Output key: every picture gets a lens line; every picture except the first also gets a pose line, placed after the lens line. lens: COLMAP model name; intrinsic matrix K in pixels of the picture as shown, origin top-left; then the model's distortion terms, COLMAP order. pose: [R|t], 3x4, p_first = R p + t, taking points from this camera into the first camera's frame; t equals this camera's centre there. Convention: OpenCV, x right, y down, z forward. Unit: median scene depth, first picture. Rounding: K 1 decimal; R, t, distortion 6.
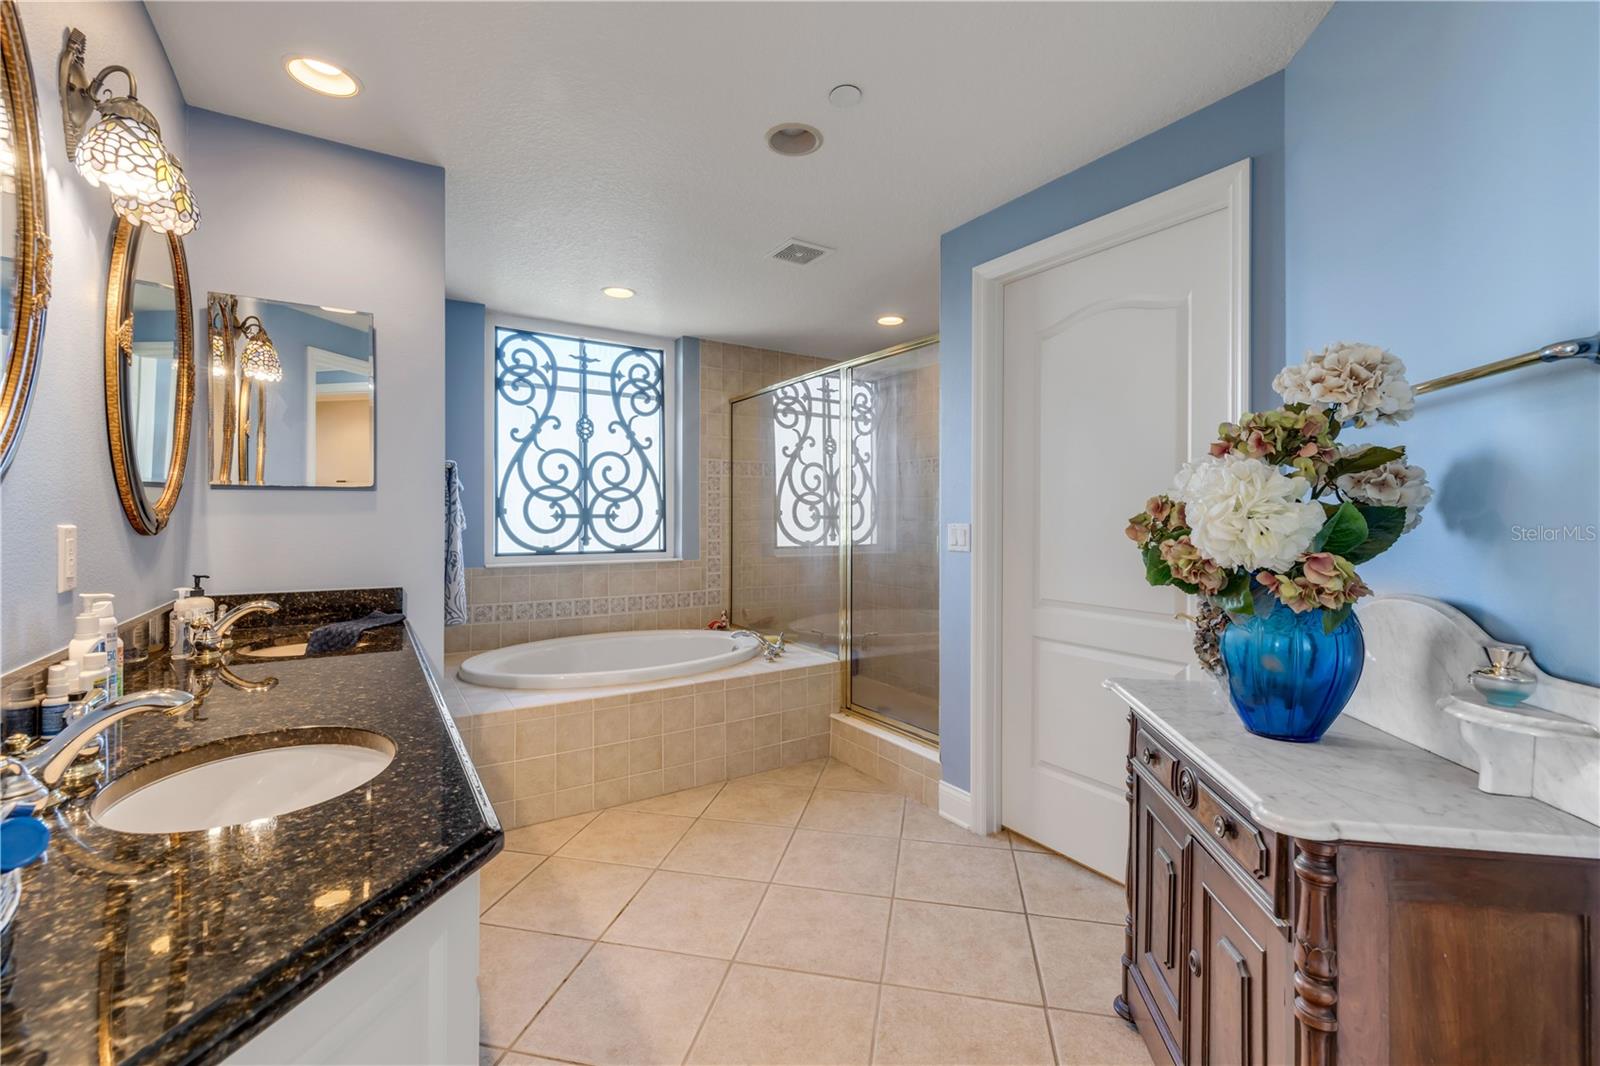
lens RADIAL K [[680.5, 0, 799.2], [0, 680.5, 524.2], [0, 0, 1]] dist [-0.000568, 0.000176]
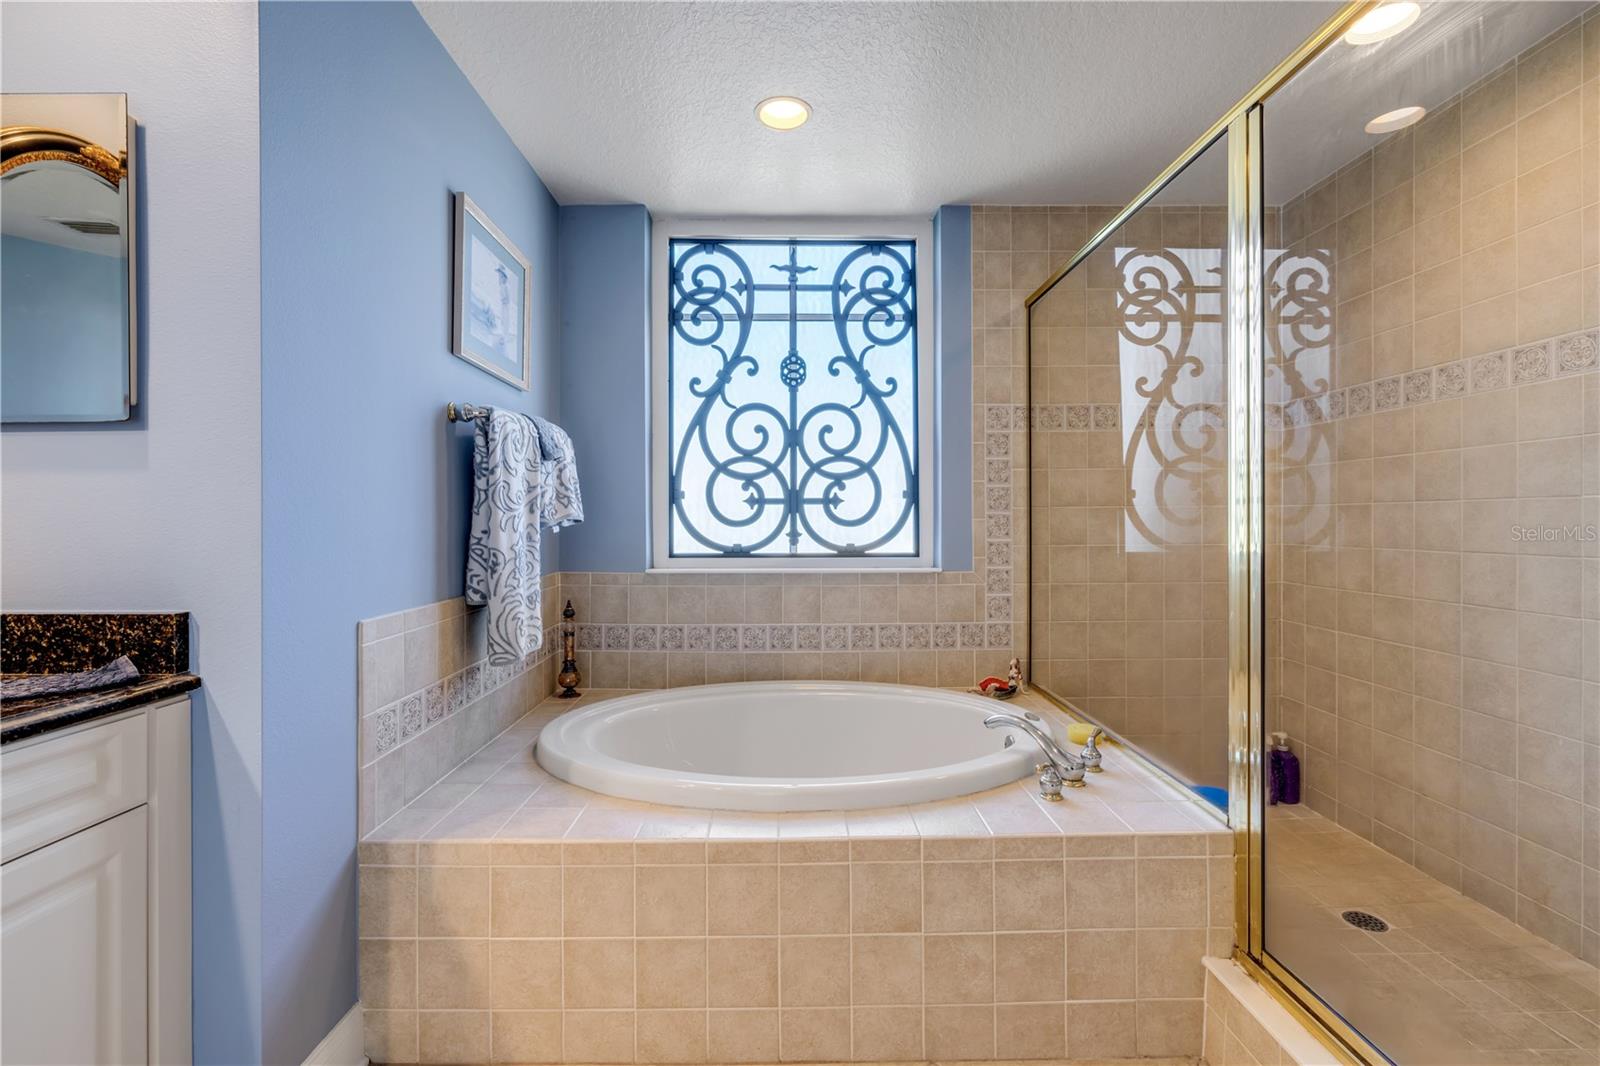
lens RADIAL K [[680.5, 0, 799.2], [0, 680.5, 524.2], [0, 0, 1]] dist [-0.000568, 0.000176]
pose [[0.845727, -0.002131, -0.533611, 0.049680], [-0.000856, 0.999985, -0.005350, 0.014470], [0.533615, 0.004982, 0.845713, 0.432240]]
